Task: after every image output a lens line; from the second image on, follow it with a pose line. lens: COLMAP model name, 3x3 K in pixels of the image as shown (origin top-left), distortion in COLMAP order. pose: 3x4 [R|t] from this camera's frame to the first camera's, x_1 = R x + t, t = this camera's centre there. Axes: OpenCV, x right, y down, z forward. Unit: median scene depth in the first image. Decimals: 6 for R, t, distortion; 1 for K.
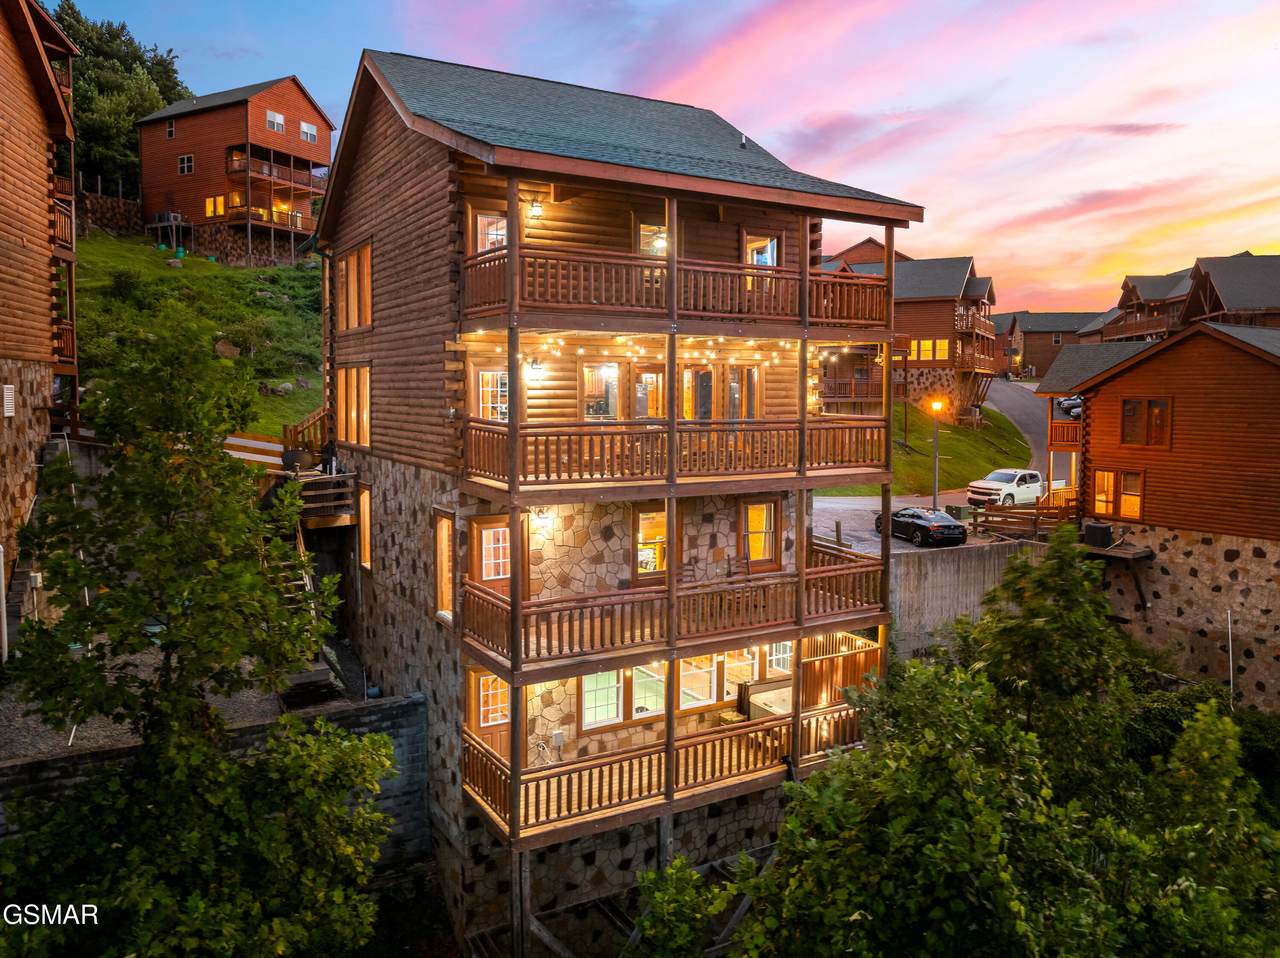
lens RADIAL K [[941.2, 0, 640.0], [0, 941.2, 479.0], [0, 0, 1]] dist [-0.002120, -0.001087]
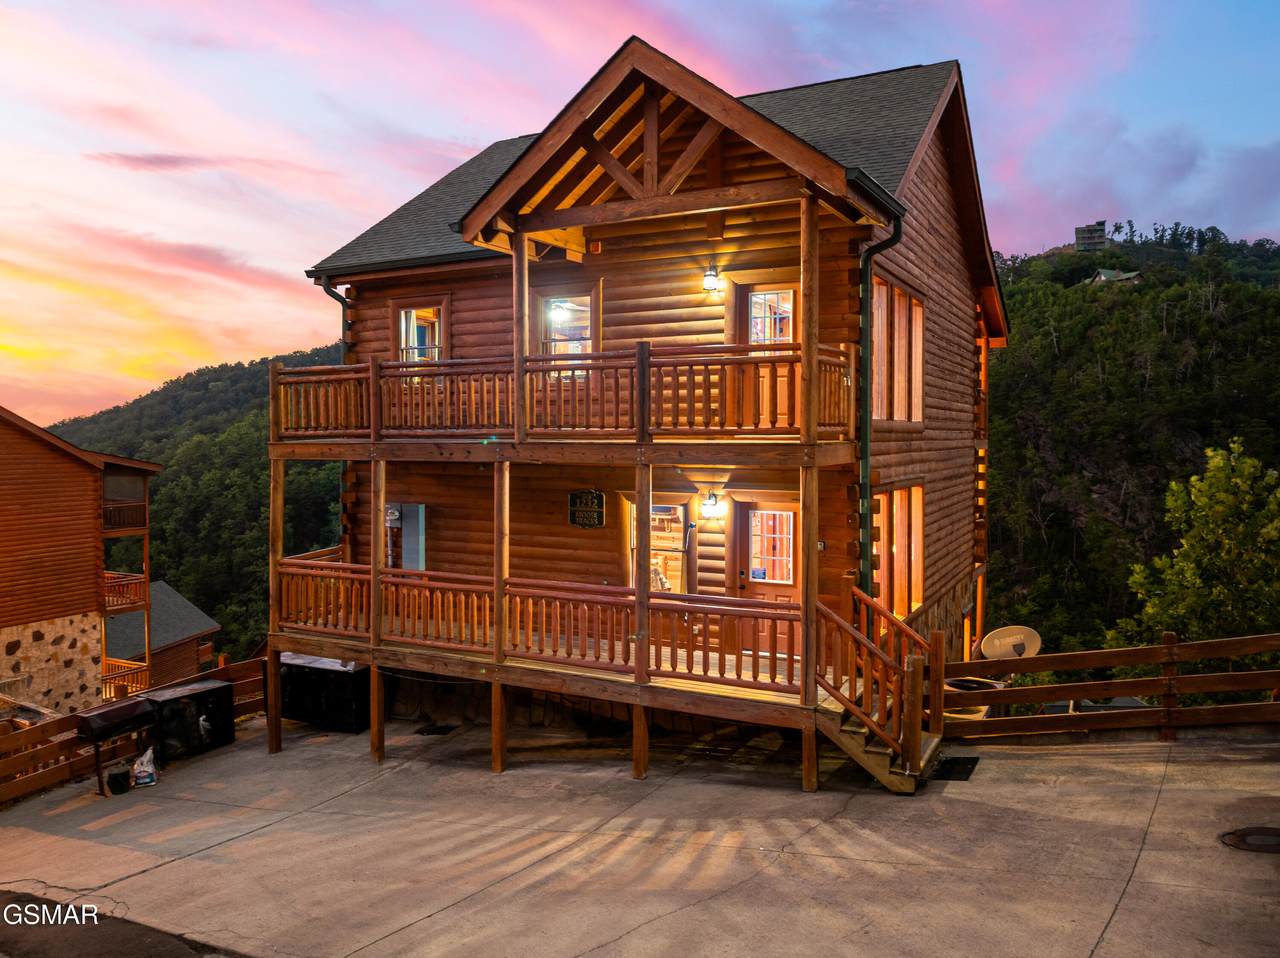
lens RADIAL K [[941.2, 0, 640.0], [0, 941.2, 479.0], [0, 0, 1]] dist [-0.002120, -0.001087]
pose [[-0.529753, -0.042244, 0.847099, -0.482667], [0.076801, 0.992267, 0.097513, -0.128499], [-0.844668, 0.116716, -0.522412, 0.960049]]
